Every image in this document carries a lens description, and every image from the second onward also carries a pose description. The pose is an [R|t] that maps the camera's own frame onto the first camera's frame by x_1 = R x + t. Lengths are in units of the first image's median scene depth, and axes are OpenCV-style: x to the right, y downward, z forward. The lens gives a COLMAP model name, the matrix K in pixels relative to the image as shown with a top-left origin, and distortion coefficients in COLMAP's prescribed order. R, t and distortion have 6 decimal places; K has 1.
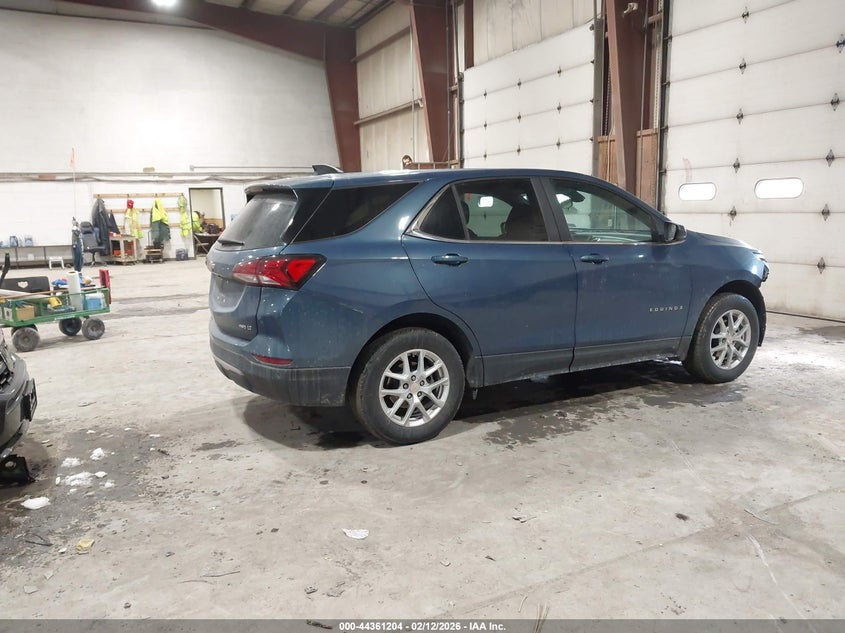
lens RADIAL K [[663.7, 0, 422.5], [0, 663.7, 316.5], [0, 0, 1]] dist [-0.003735, -0.002937]
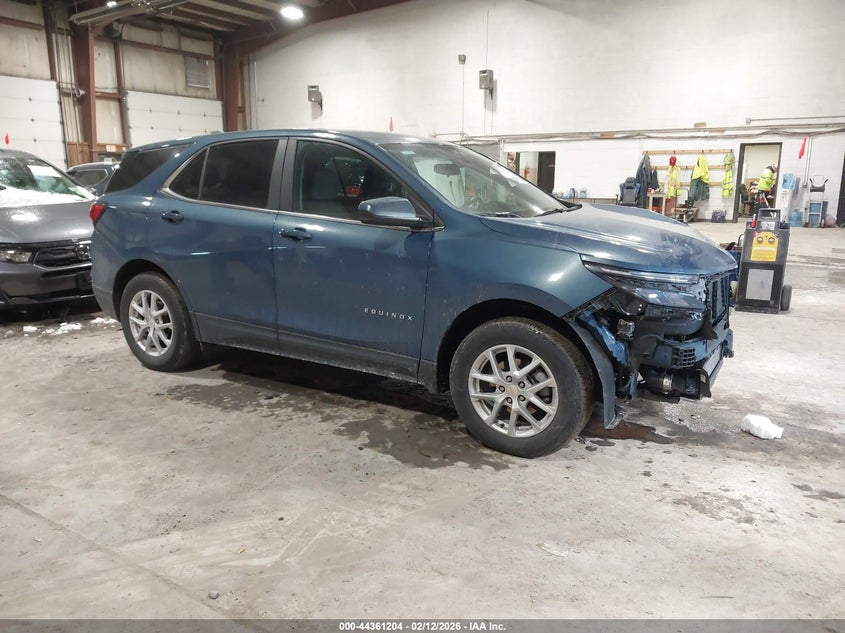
lens RADIAL K [[669.2, 0, 419.1], [0, 669.2, 317.7], [0, 0, 1]] dist [0.002767, -0.003545]
pose [[0.516098, 0.203248, -0.832065, 1.060269], [-0.149075, 0.977926, 0.146412, -0.128285], [0.843457, 0.048477, 0.535005, 0.655131]]
